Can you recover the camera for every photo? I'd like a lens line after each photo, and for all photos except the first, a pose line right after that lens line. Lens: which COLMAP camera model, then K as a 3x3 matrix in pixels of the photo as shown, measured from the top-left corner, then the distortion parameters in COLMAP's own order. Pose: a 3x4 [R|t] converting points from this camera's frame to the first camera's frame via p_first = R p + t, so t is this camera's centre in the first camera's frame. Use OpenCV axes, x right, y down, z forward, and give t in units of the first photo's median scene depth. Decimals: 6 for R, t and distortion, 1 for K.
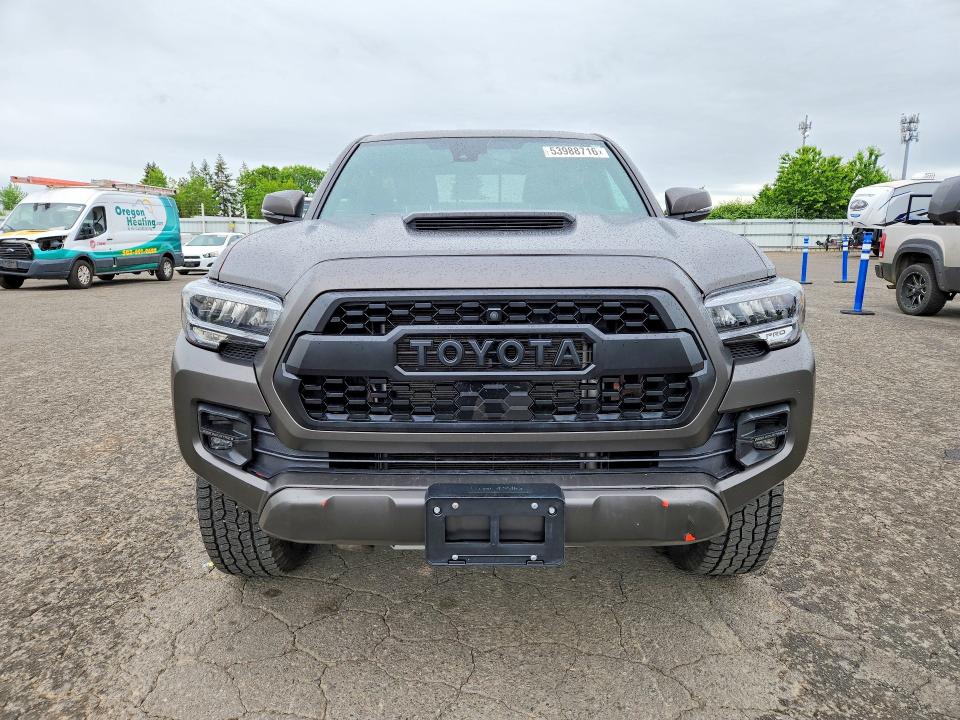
lens RADIAL K [[694.7, 0, 491.4], [0, 694.7, 359.3], [0, 0, 1]] dist [0.075748, -0.078238]
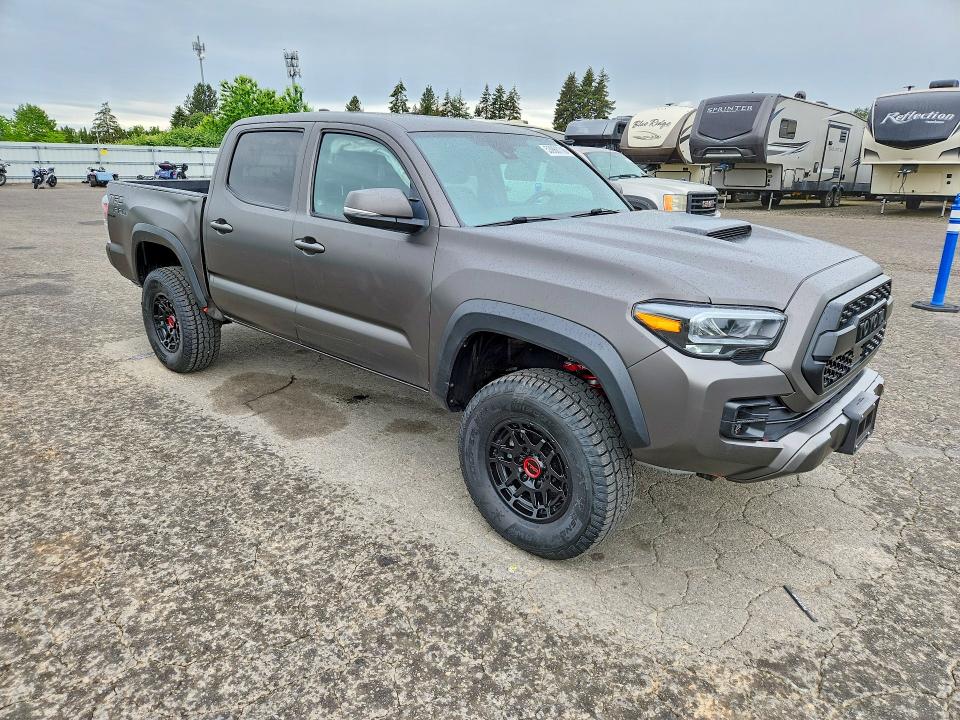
lens RADIAL K [[694.7, 0, 491.4], [0, 694.7, 359.3], [0, 0, 1]] dist [0.075748, -0.078238]
pose [[0.618674, -0.203600, 0.758808, -0.194637], [0.112421, 0.978840, 0.170978, -0.033350], [-0.777563, -0.020474, 0.628471, 0.063664]]
